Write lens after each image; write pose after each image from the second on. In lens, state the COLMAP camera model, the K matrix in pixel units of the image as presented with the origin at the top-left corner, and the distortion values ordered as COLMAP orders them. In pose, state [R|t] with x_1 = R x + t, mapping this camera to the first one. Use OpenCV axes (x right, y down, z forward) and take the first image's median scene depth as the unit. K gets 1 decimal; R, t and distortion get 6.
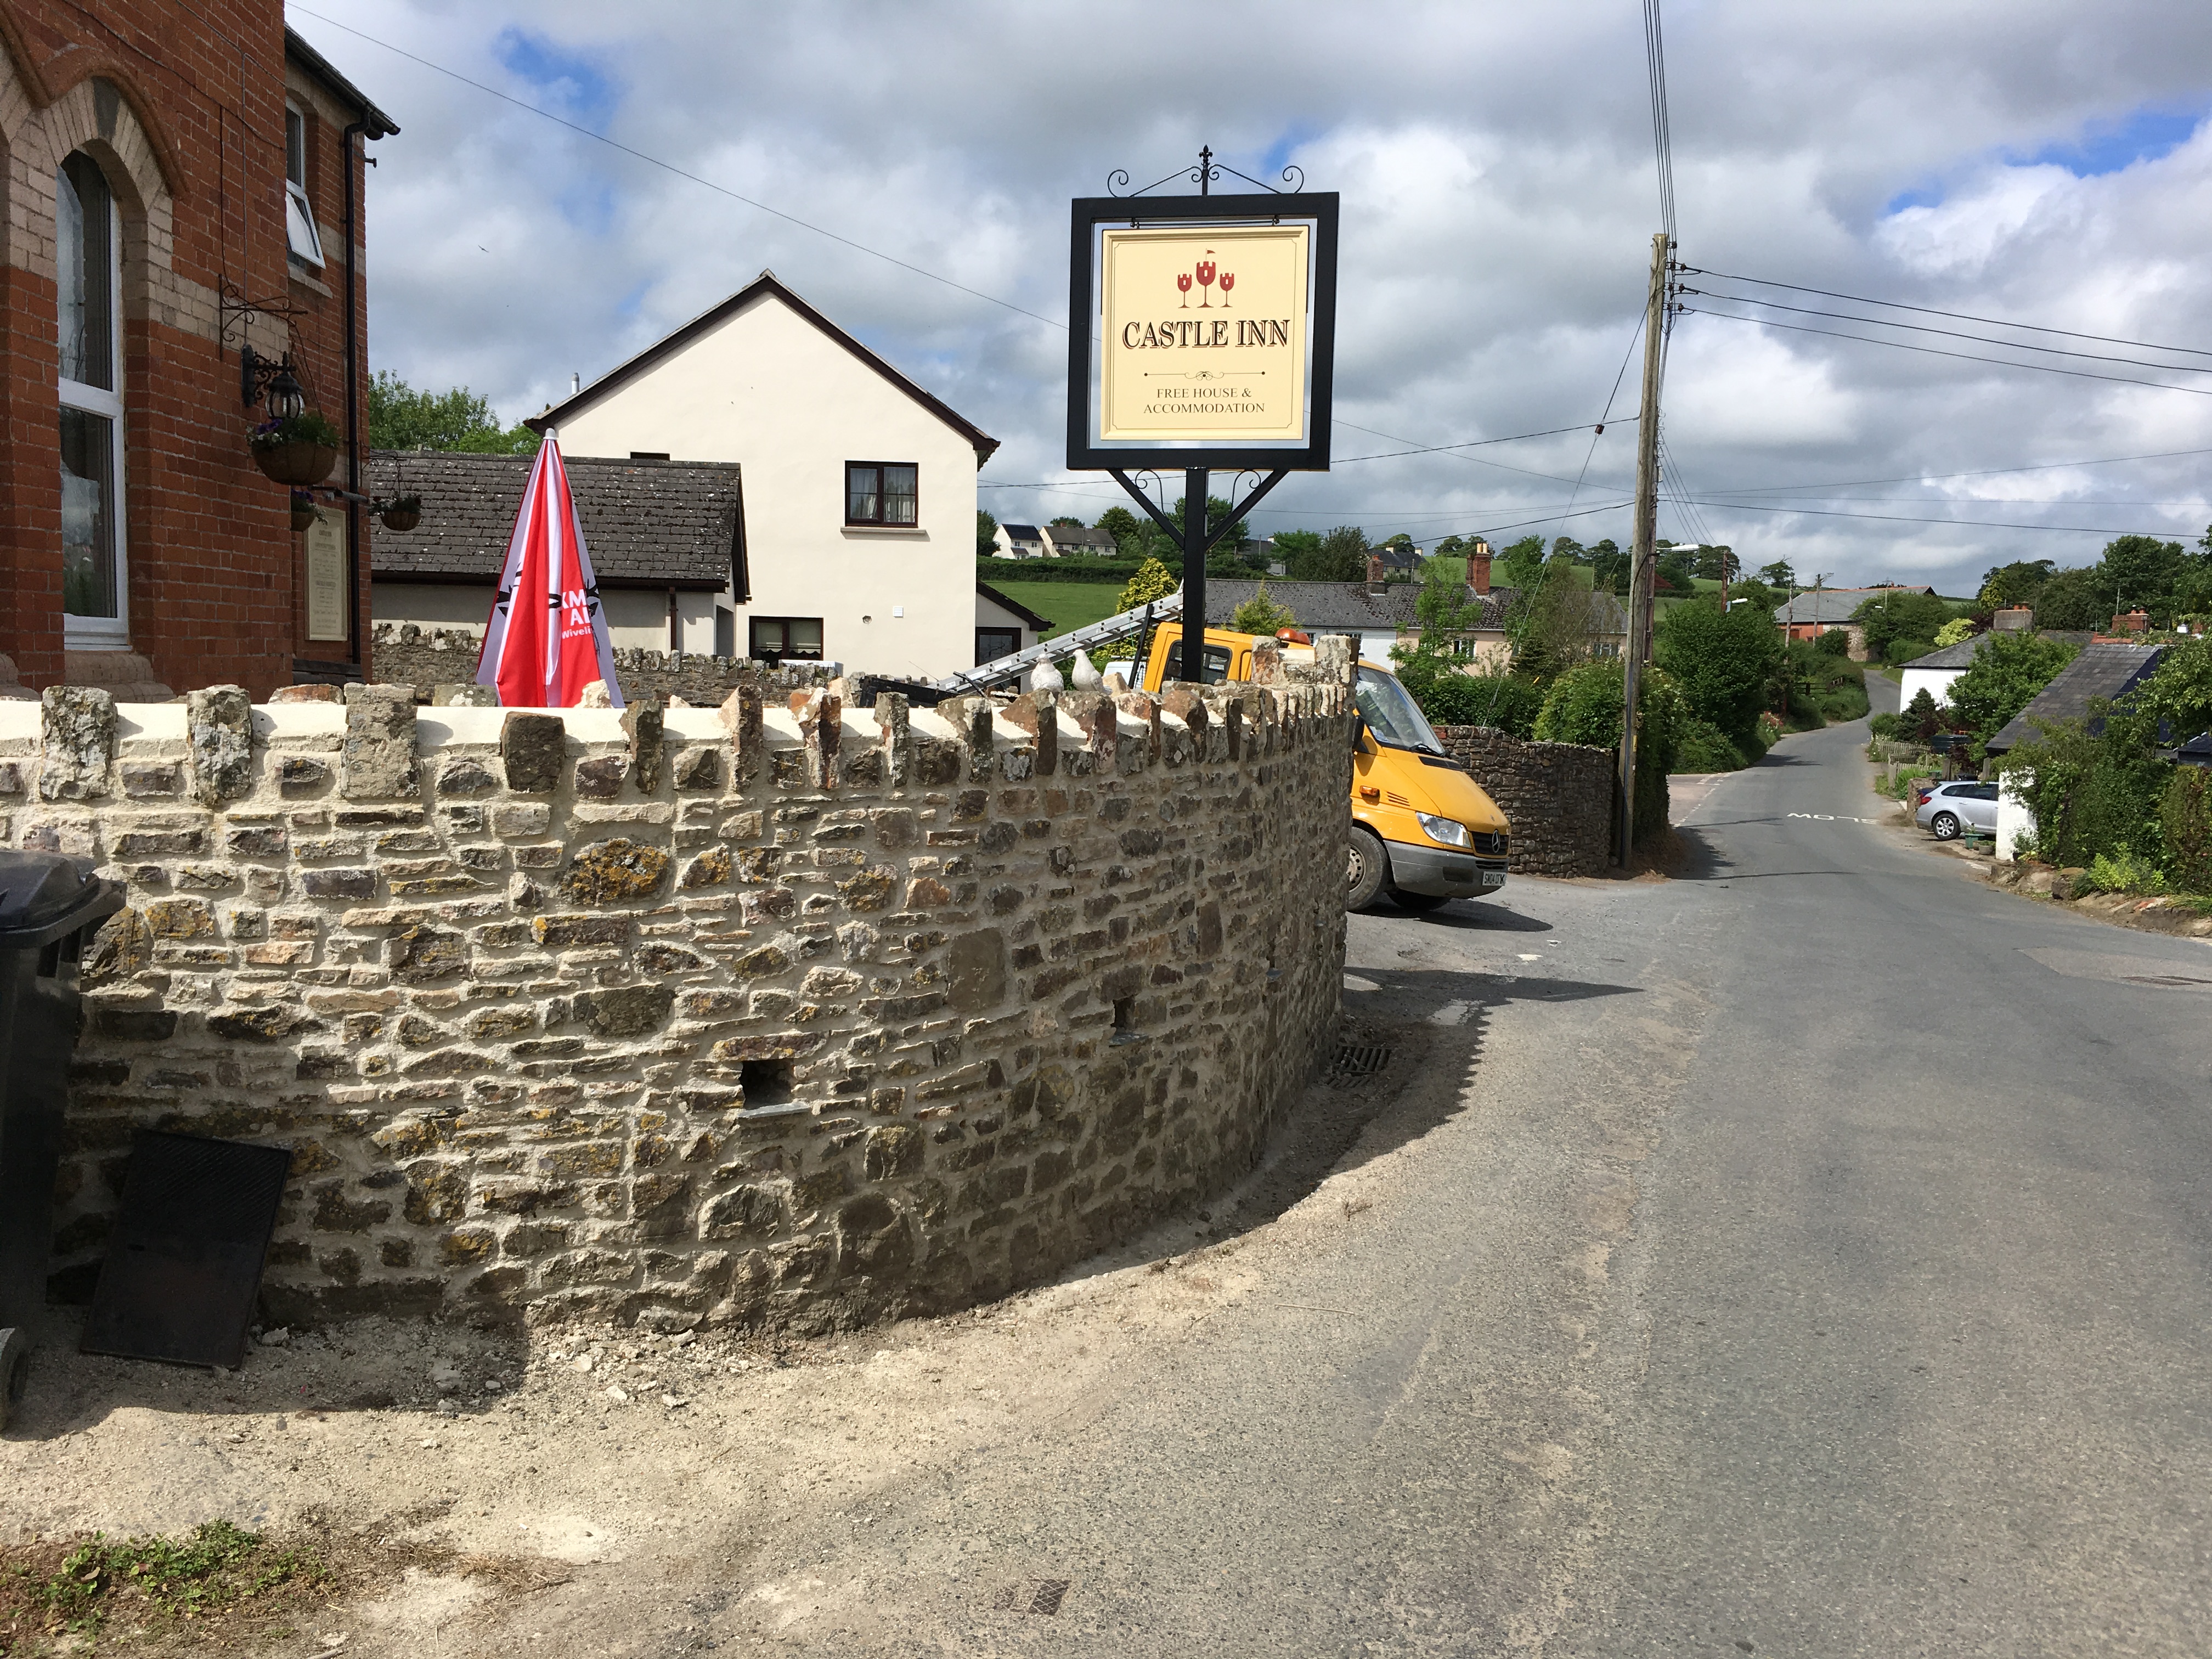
lens RADIAL K [[1880.0, 0, 1110.1], [0, 1880.0, 841.1], [0, 0, 1]] dist [0.079162, -0.124223]
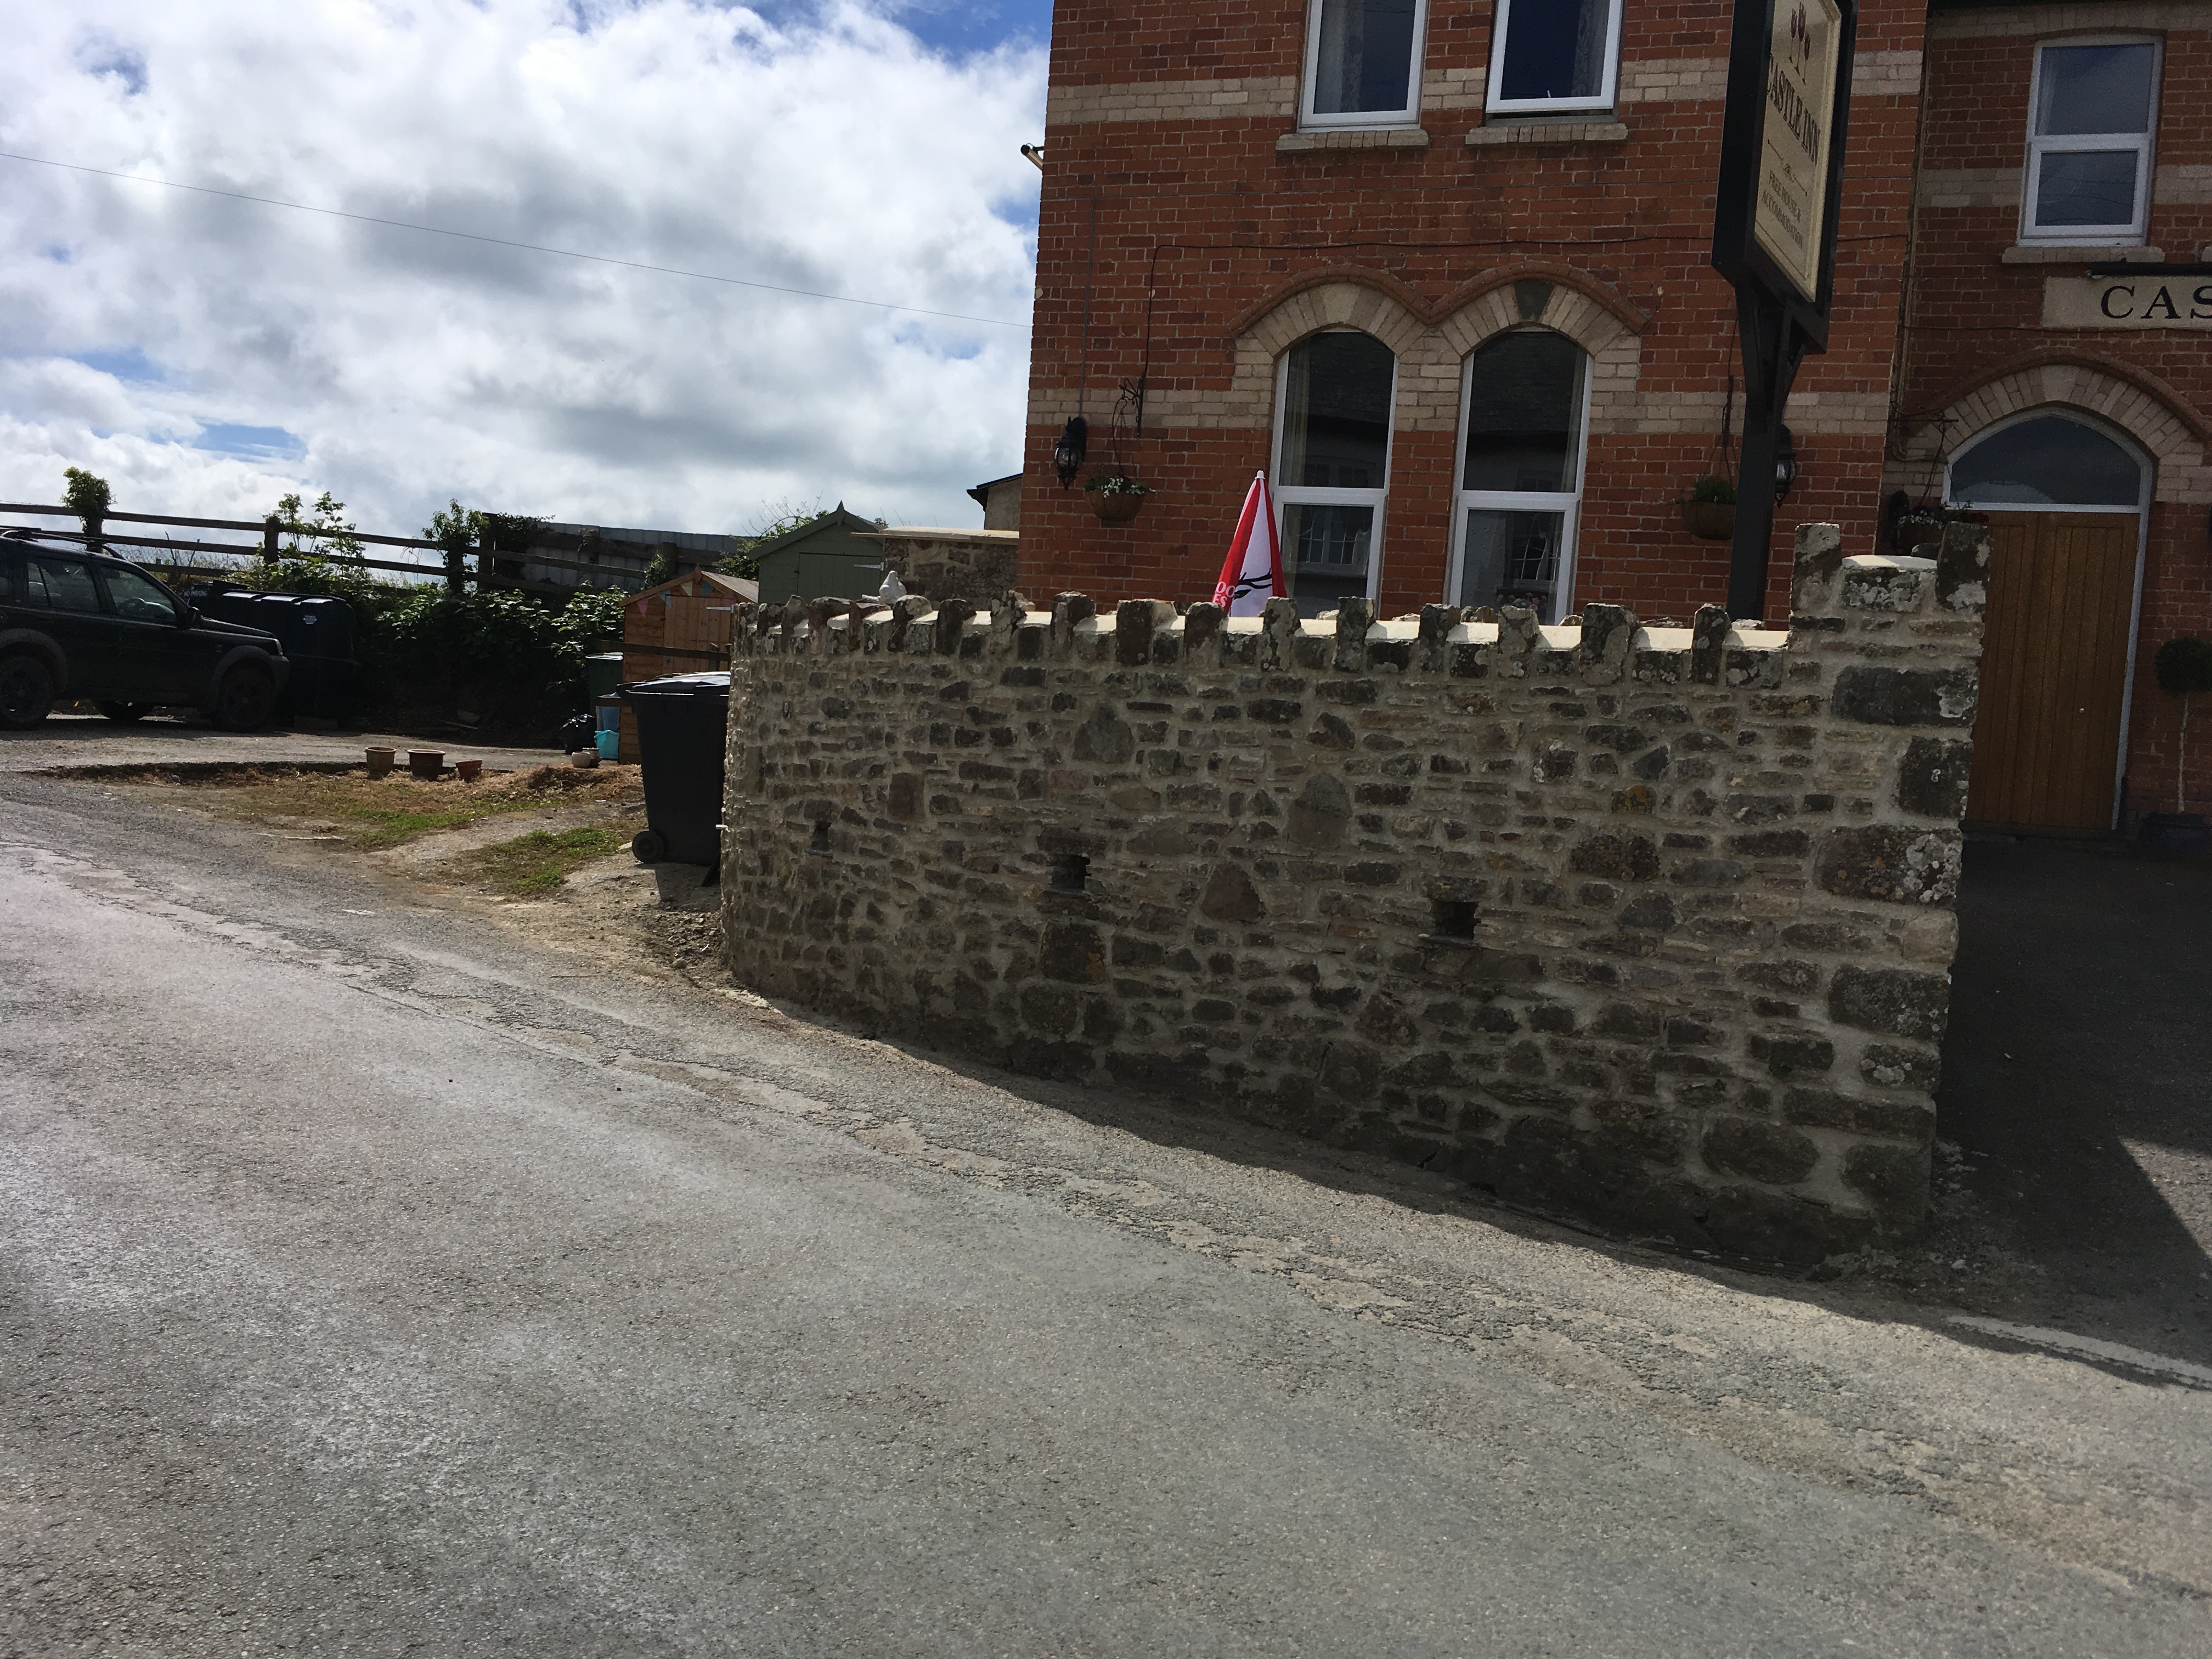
lens RADIAL K [[1880.0, 0, 1110.1], [0, 1880.0, 841.1], [0, 0, 1]] dist [0.079162, -0.124223]
pose [[-0.363300, -0.004487, -0.931661, 1.196347], [-0.167700, 0.983970, 0.060656, -0.020016], [0.916455, 0.178275, -0.358229, 1.679470]]
